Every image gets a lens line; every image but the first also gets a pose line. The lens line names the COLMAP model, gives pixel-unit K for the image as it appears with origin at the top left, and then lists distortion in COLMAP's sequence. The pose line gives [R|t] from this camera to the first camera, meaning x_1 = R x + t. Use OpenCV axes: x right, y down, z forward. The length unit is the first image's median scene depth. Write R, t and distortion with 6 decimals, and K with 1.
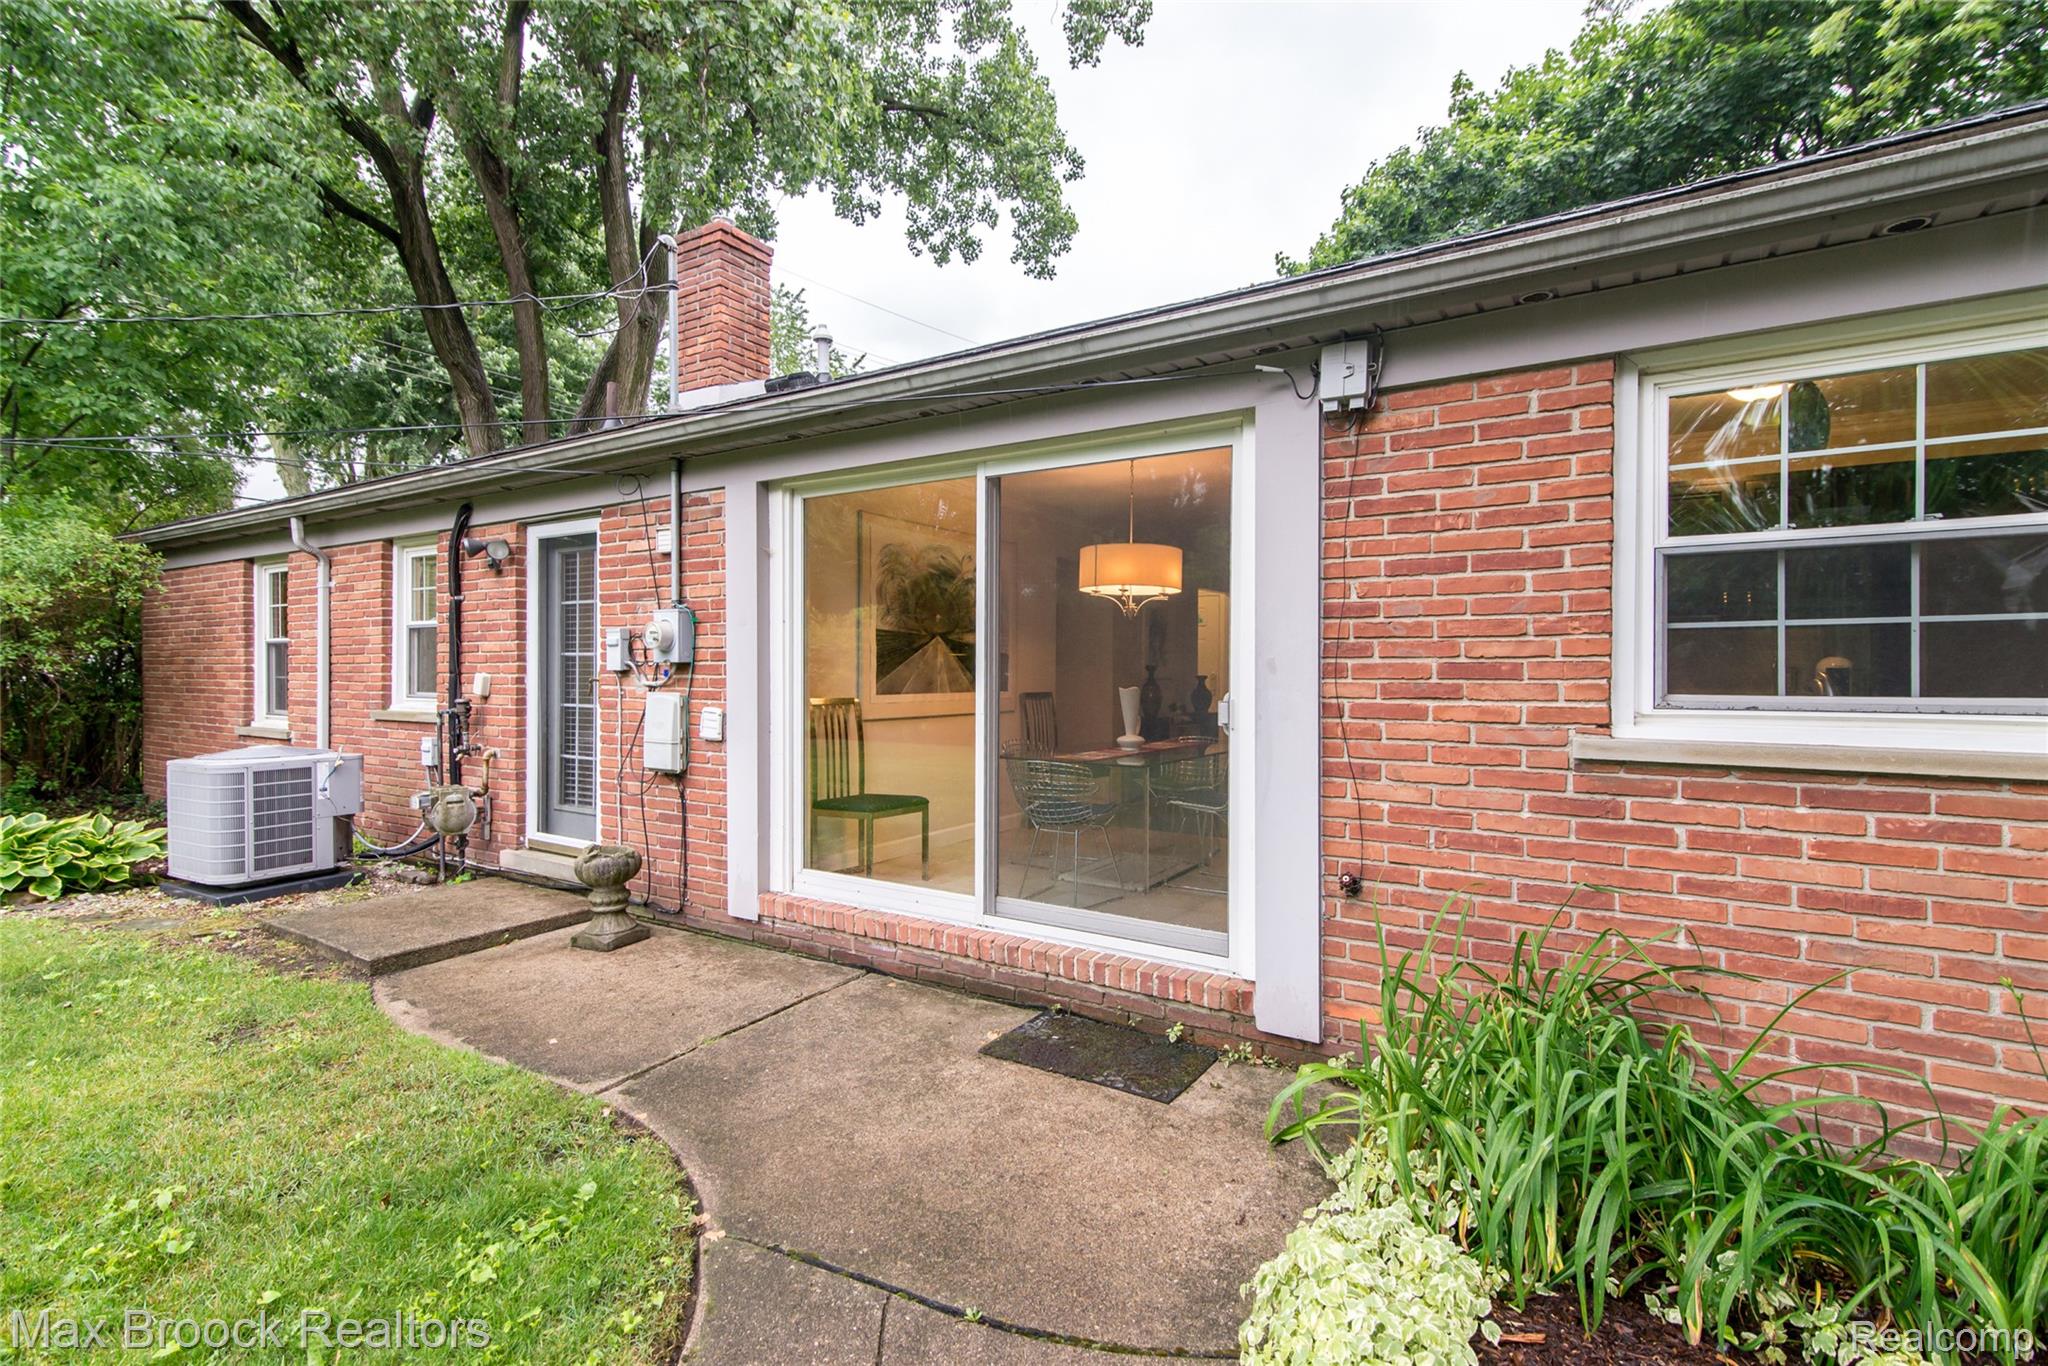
lens RADIAL K [[952.5, 0, 1024.8], [0, 952.5, 677.3], [0, 0, 1]] dist [0.015617, -0.000526]
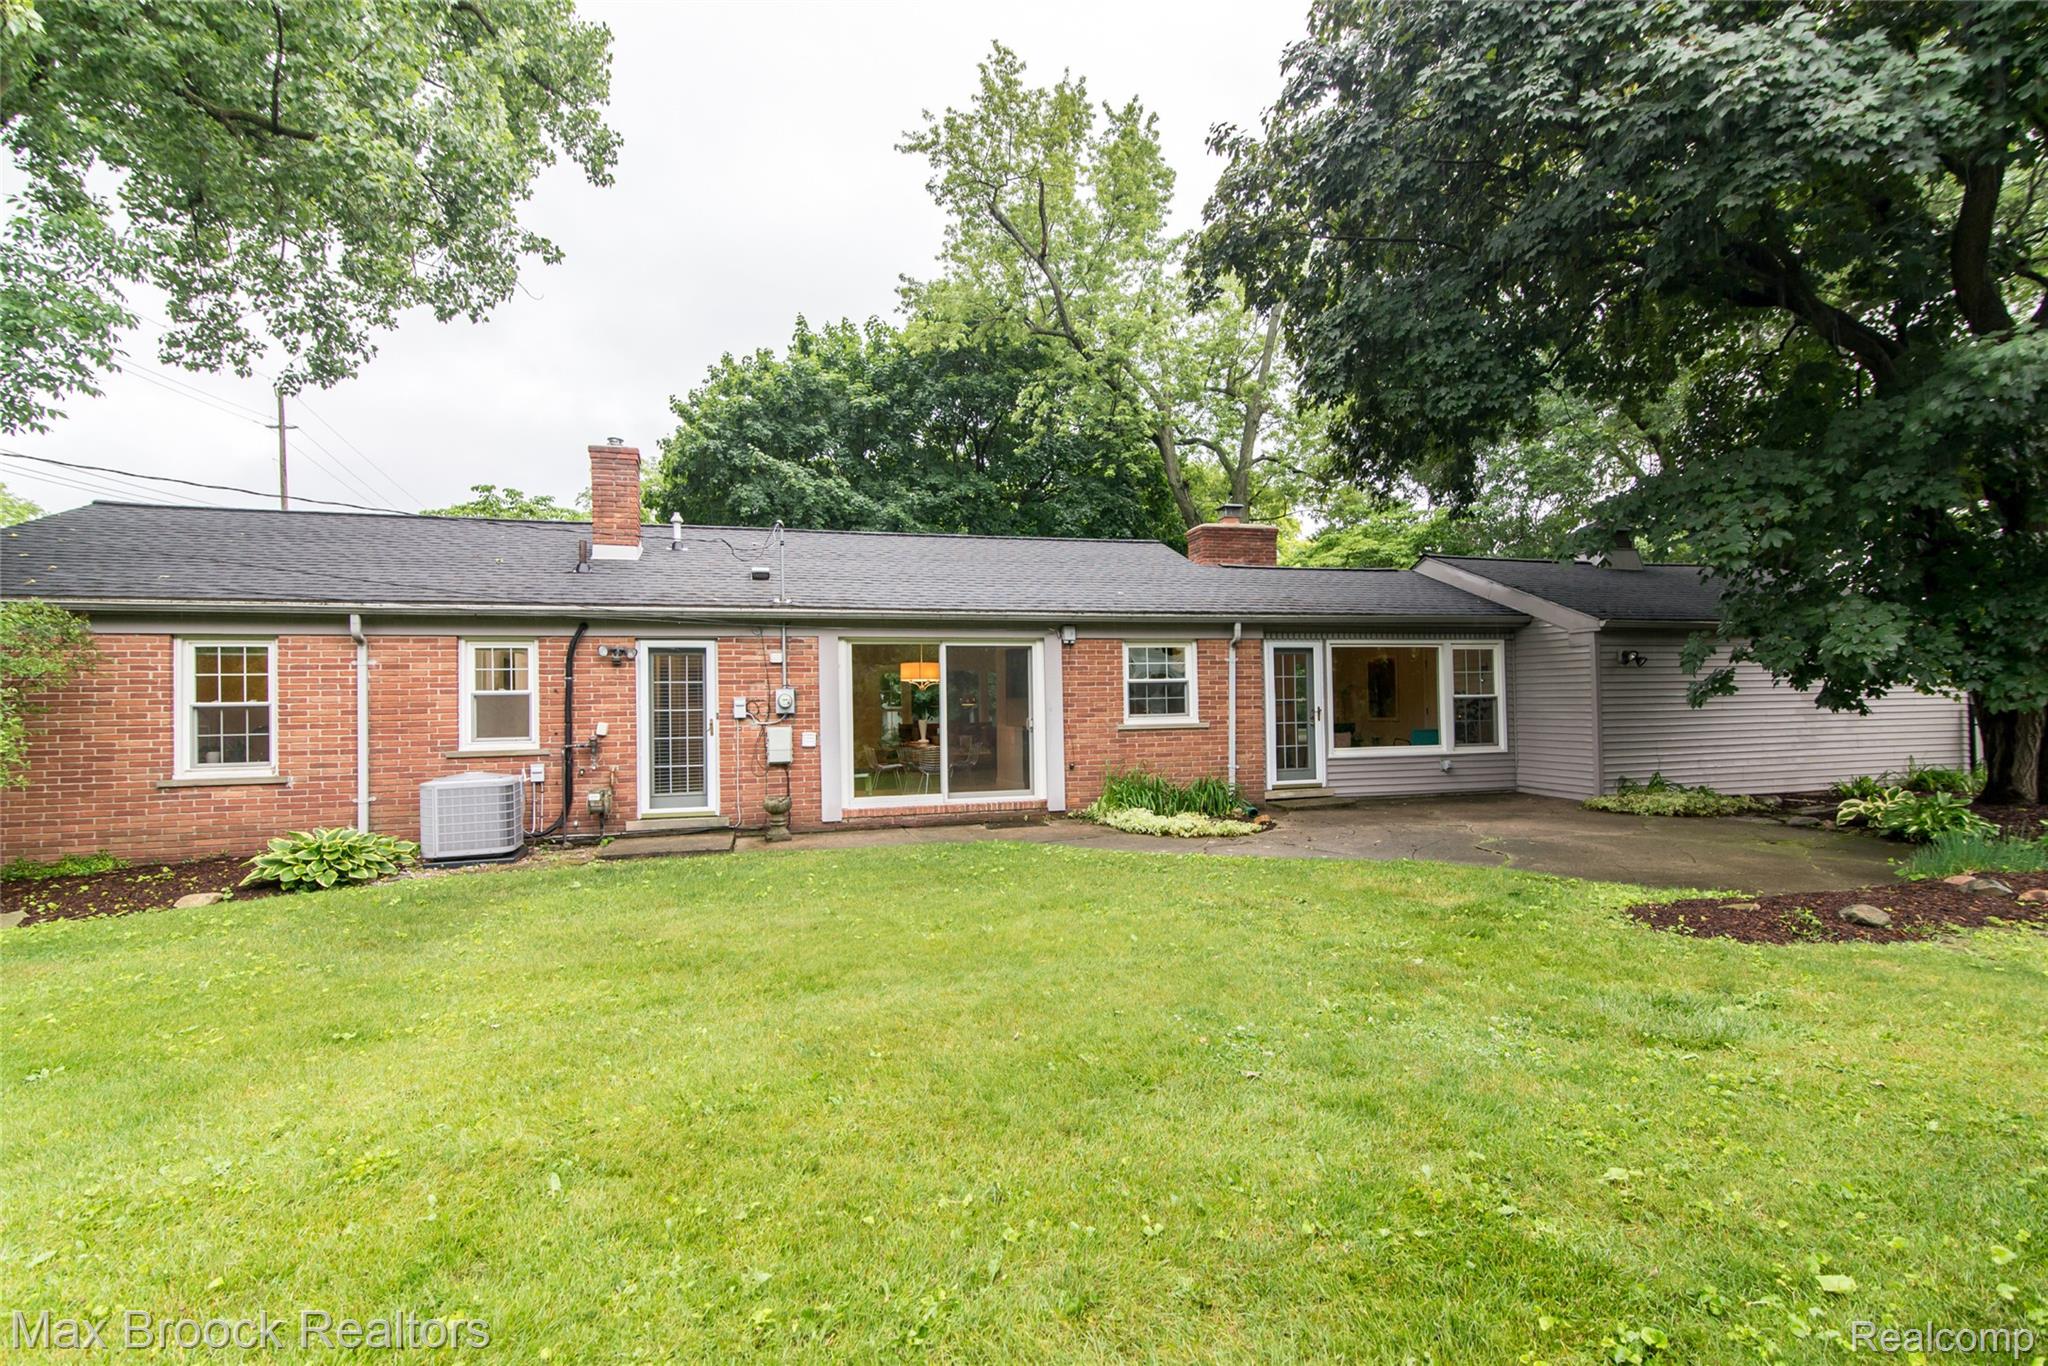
lens RADIAL K [[952.5, 0, 1025.1], [0, 952.5, 699.4], [0, 0, 1]] dist [0.015617, -0.000526]
pose [[0.657109, -0.007953, 0.753754, -1.358967], [0.024484, 0.999642, -0.010798, -0.008156], [-0.753398, 0.025551, 0.657068, -0.702005]]
